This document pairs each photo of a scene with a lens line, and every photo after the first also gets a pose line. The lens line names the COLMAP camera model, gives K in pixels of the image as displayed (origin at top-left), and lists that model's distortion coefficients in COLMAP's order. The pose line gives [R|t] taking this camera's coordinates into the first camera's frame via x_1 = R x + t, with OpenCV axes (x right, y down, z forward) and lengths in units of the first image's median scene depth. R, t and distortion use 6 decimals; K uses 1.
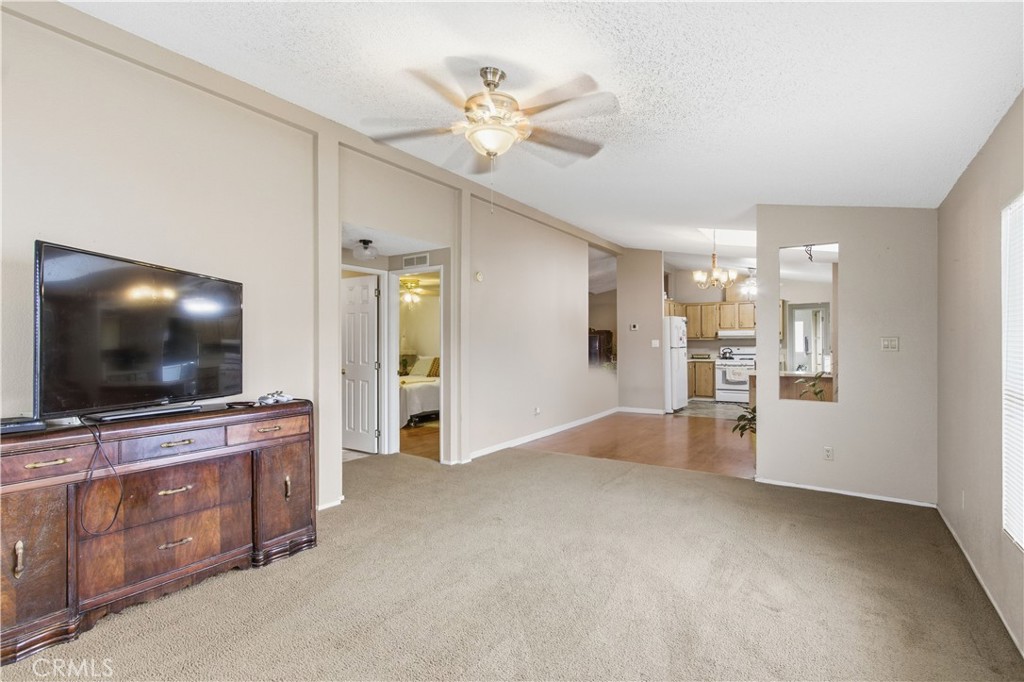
lens RADIAL K [[485.3, 0, 512.0], [0, 485.3, 341.0], [0, 0, 1]] dist [0.000825, 0.000061]
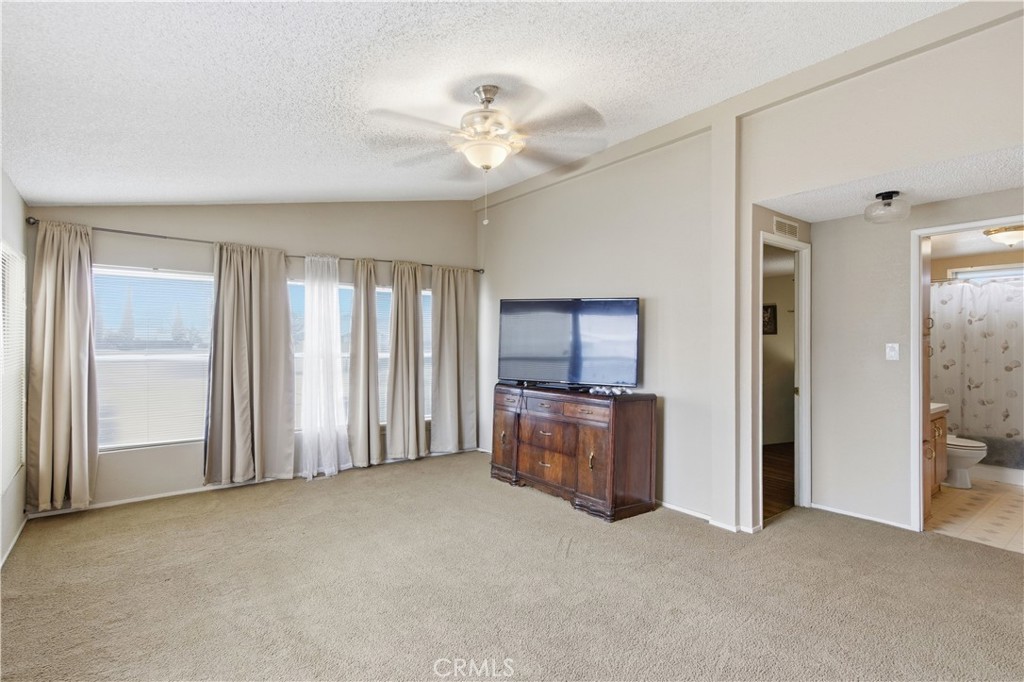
lens RADIAL K [[515.4, 0, 550.0], [0, 515.4, 341.3], [0, 0, 1]] dist [0.002260, 0.000468]
pose [[-0.279642, -0.003667, -0.960097, 0.867806], [-0.002257, 0.999992, -0.003162, -0.003058], [0.960102, 0.001283, -0.279648, 1.299978]]
